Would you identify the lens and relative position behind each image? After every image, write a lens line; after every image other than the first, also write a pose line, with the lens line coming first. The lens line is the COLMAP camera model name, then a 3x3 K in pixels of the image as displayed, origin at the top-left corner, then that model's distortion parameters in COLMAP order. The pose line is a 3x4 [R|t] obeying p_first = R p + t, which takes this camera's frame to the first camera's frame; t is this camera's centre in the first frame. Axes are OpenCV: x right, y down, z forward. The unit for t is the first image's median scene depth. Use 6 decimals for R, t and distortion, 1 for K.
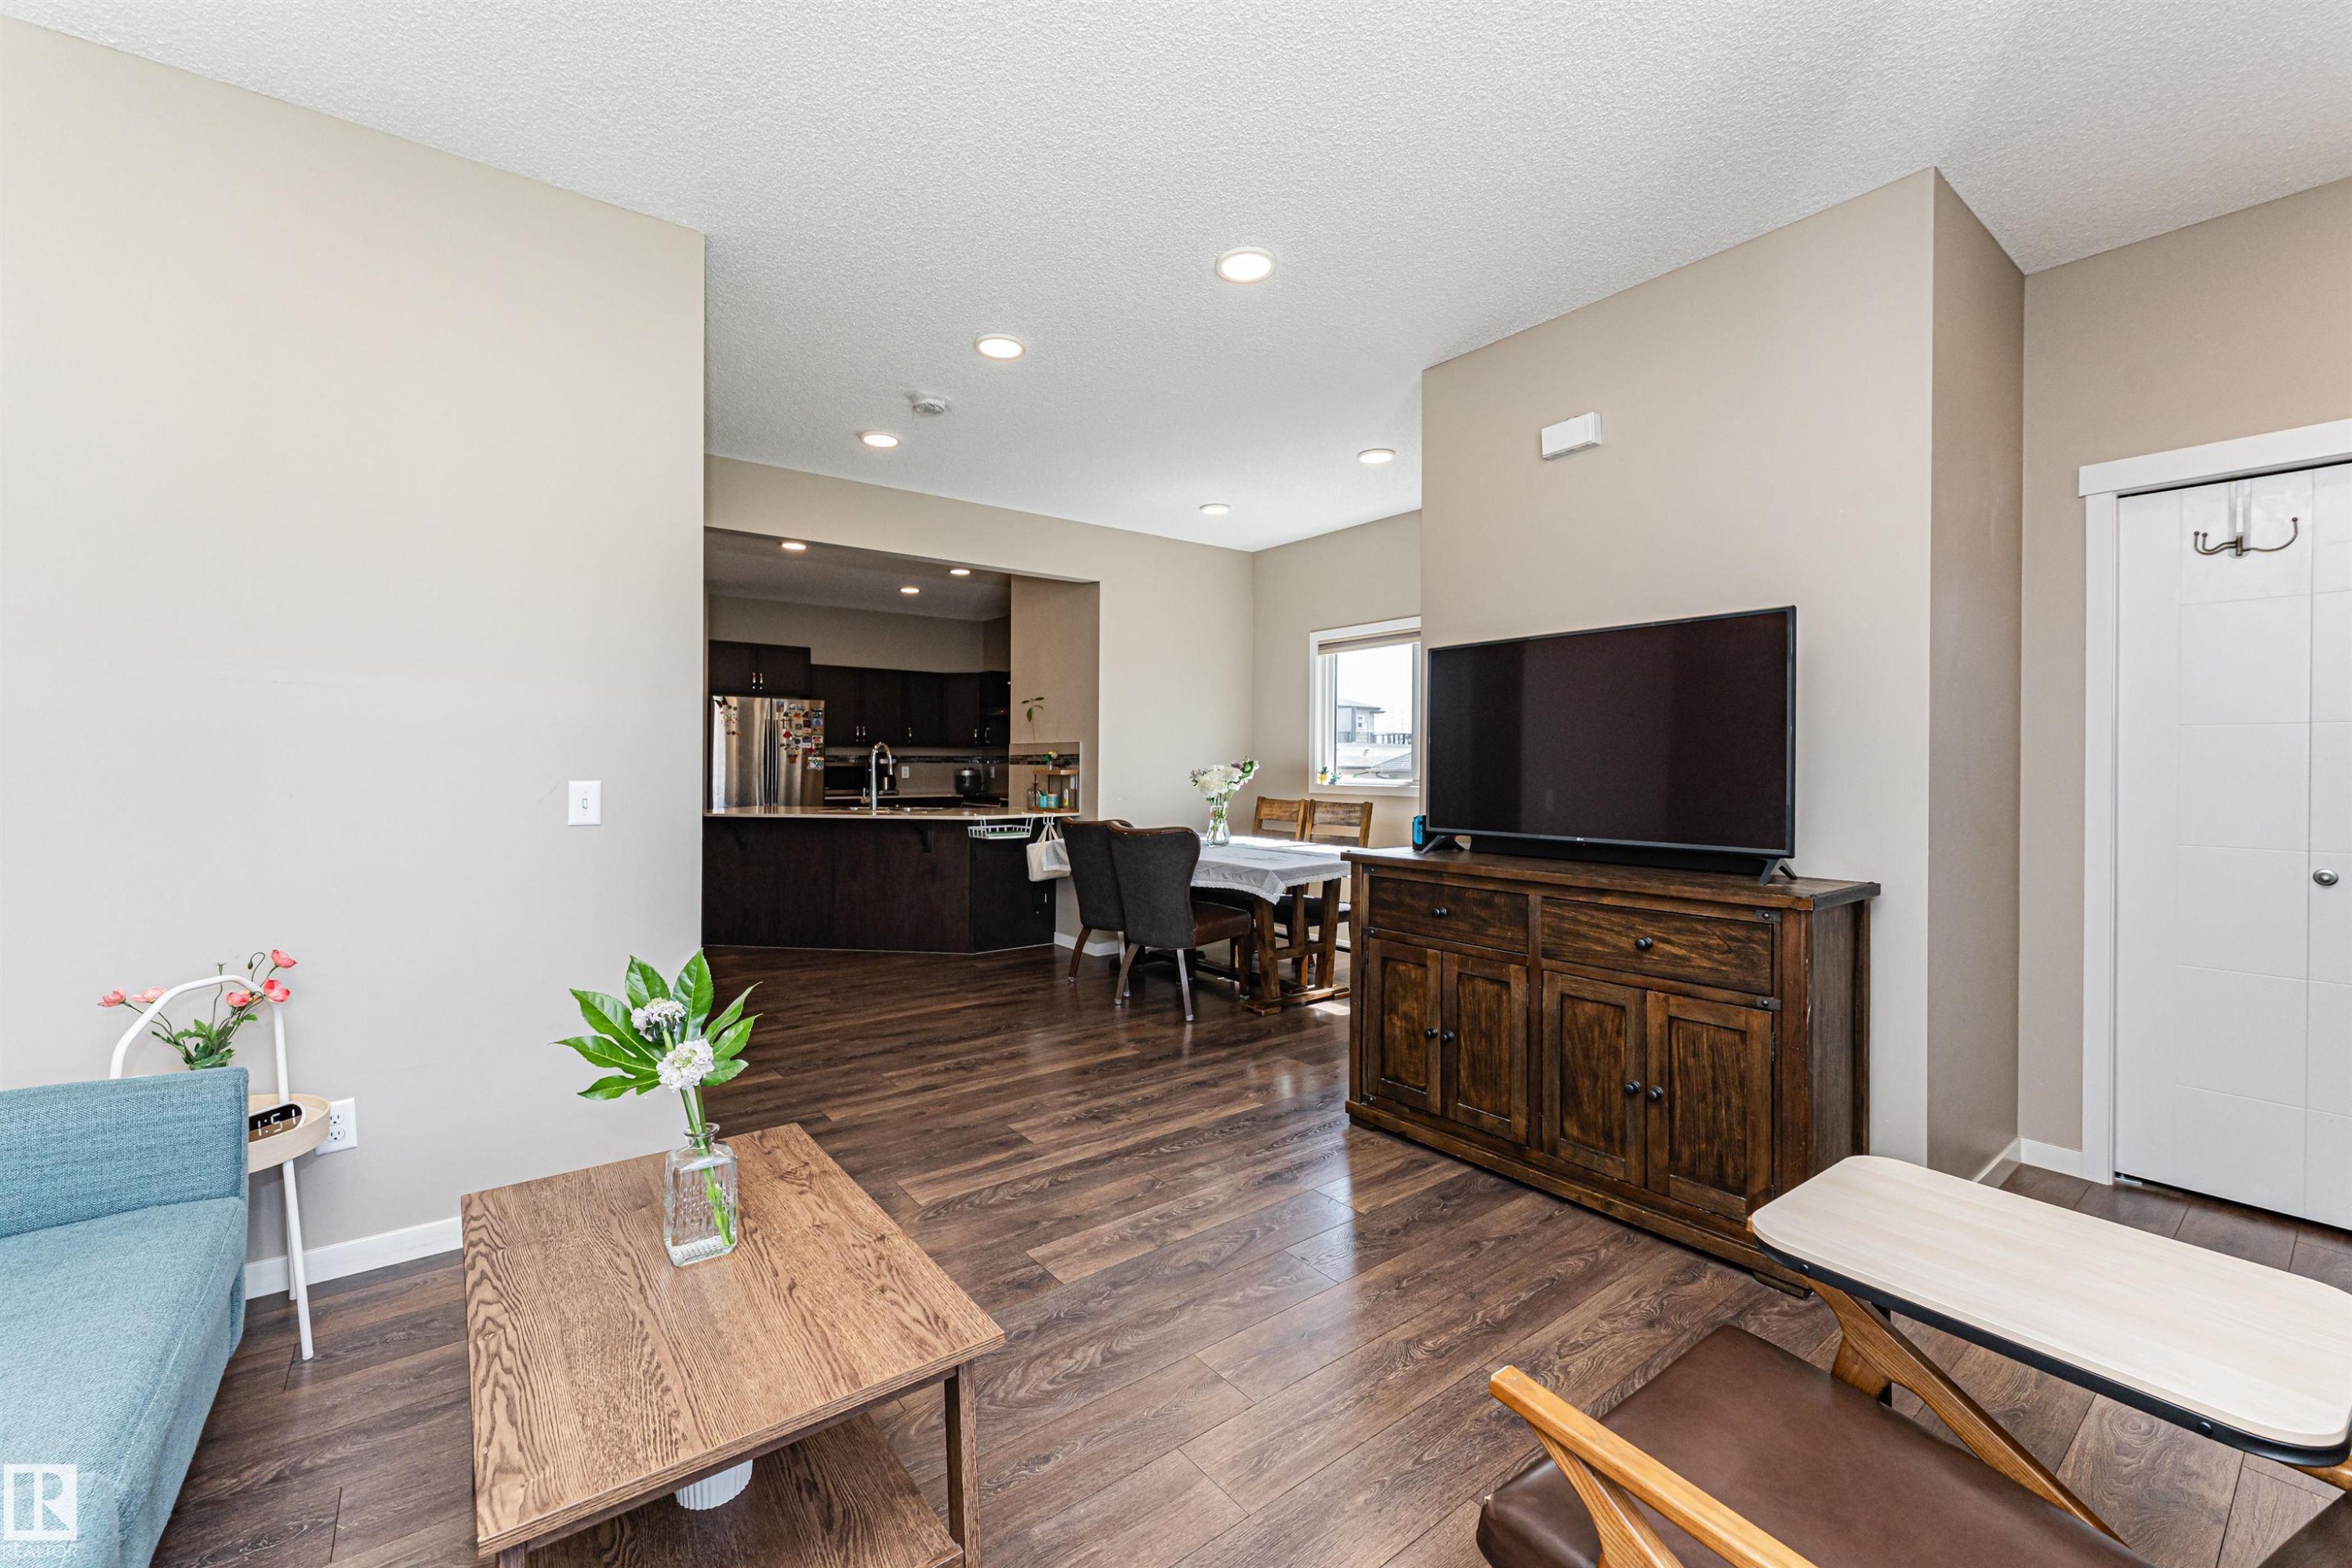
lens RADIAL K [[944.4, 0, 1185.6], [0, 944.4, 759.2], [0, 0, 1]] dist [0.003296, -0.000146]
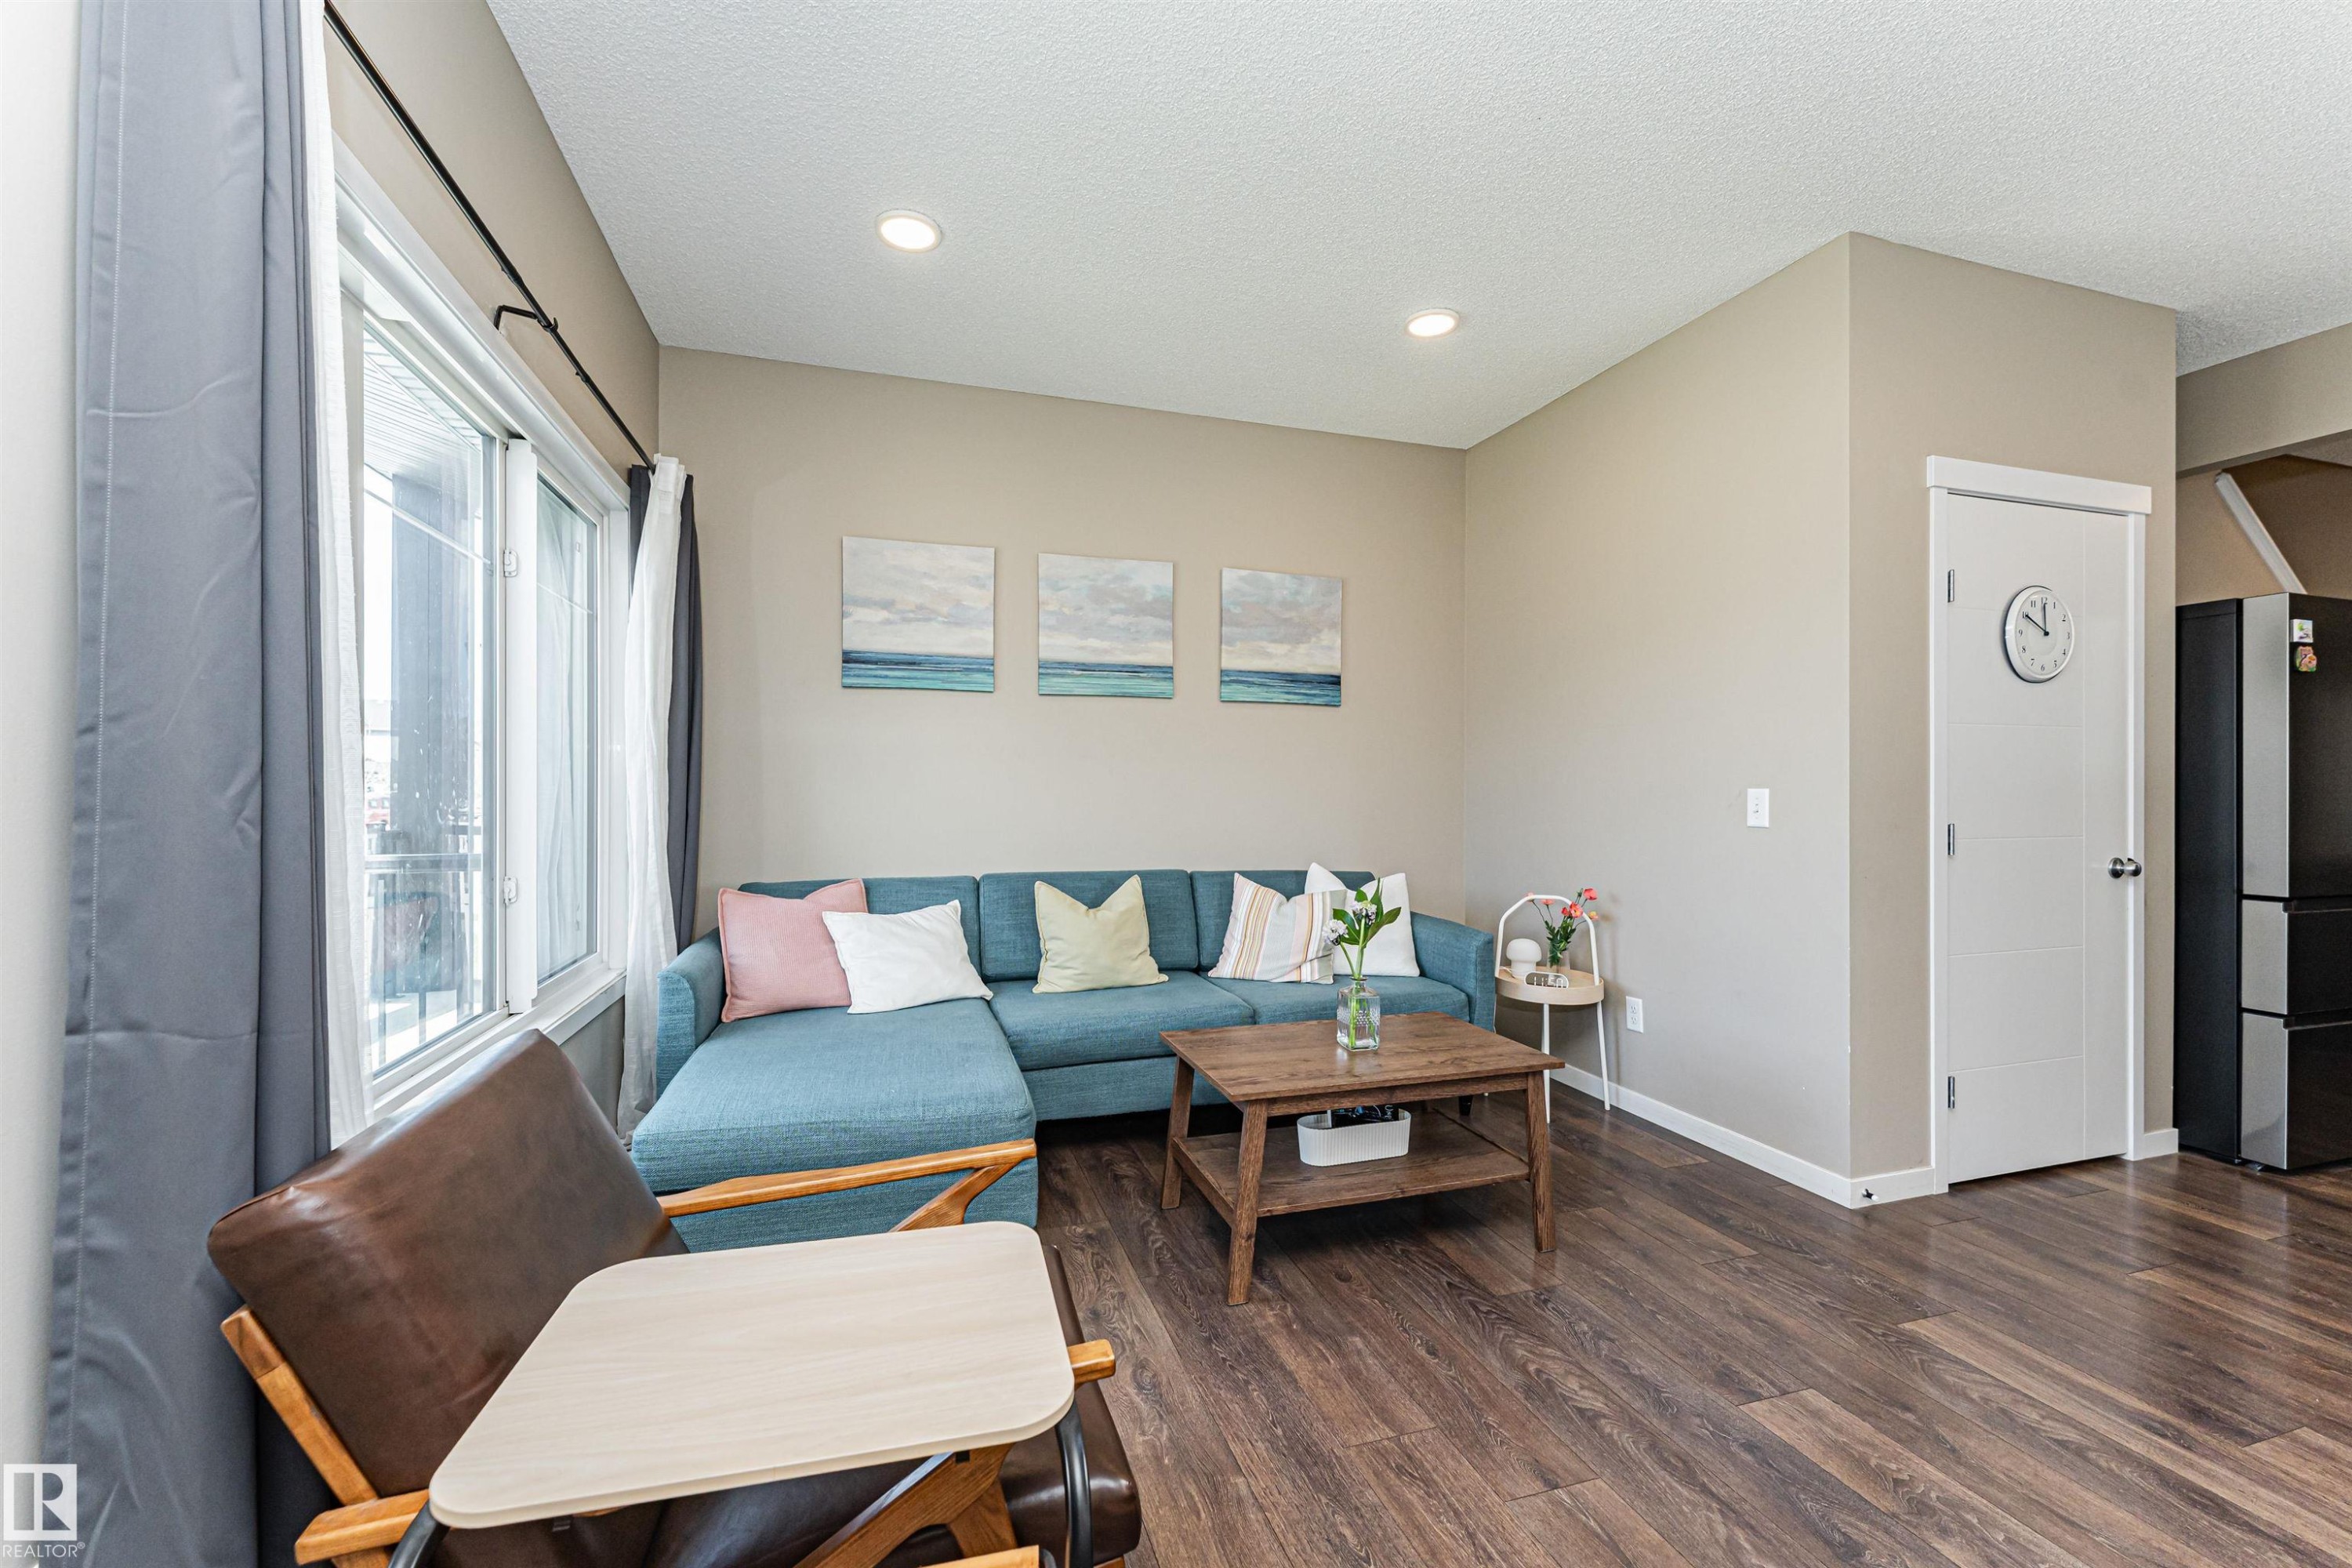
lens RADIAL K [[944.4, 0, 1171.0], [0, 944.4, 798.7], [0, 0, 1]] dist [0.003296, -0.000146]
pose [[-0.339572, 0.007932, -0.940546, 0.678259], [-0.005126, 0.999934, 0.010283, 0.025230], [0.940566, 0.008314, -0.339509, 0.696080]]
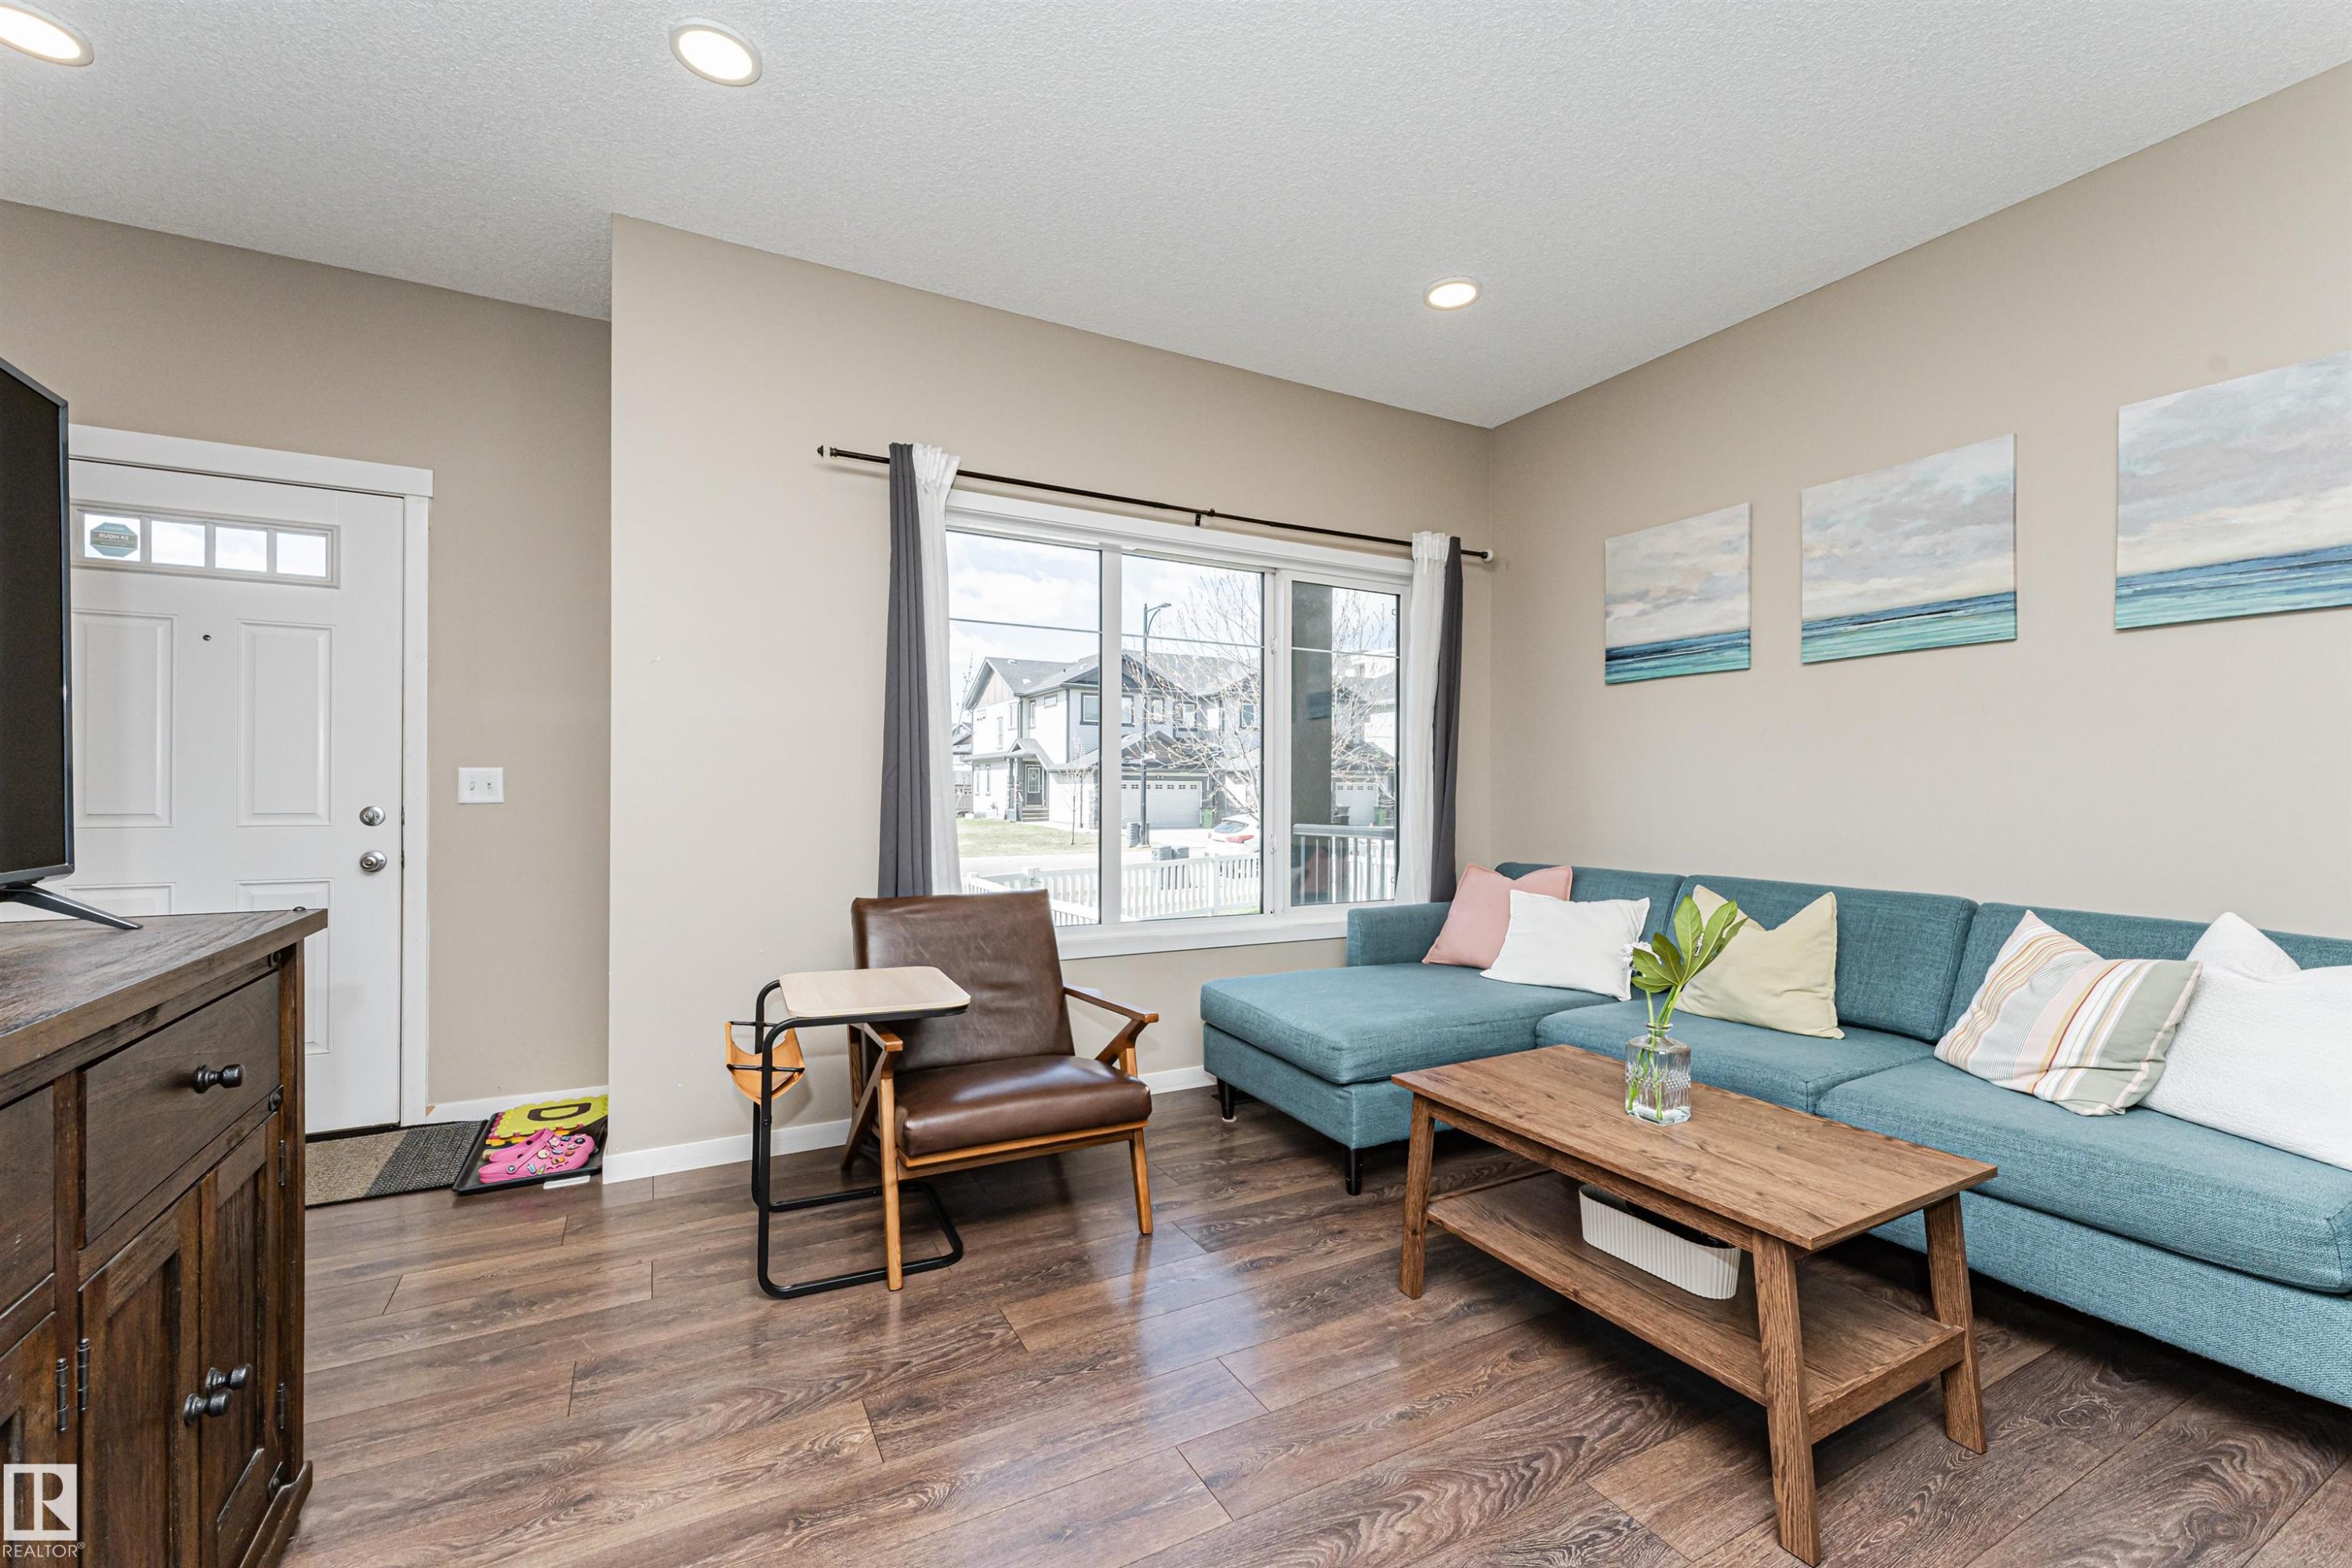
lens RADIAL K [[1001.2, 0, 1206.5], [0, 1001.2, 786.0], [0, 0, 1]] dist [0.001396, -0.000892]
pose [[-0.987481, -0.006930, 0.157584, -0.067772], [-0.008026, 0.999948, -0.006317, 0.046480], [-0.157532, -0.007503, -0.987485, 1.341915]]
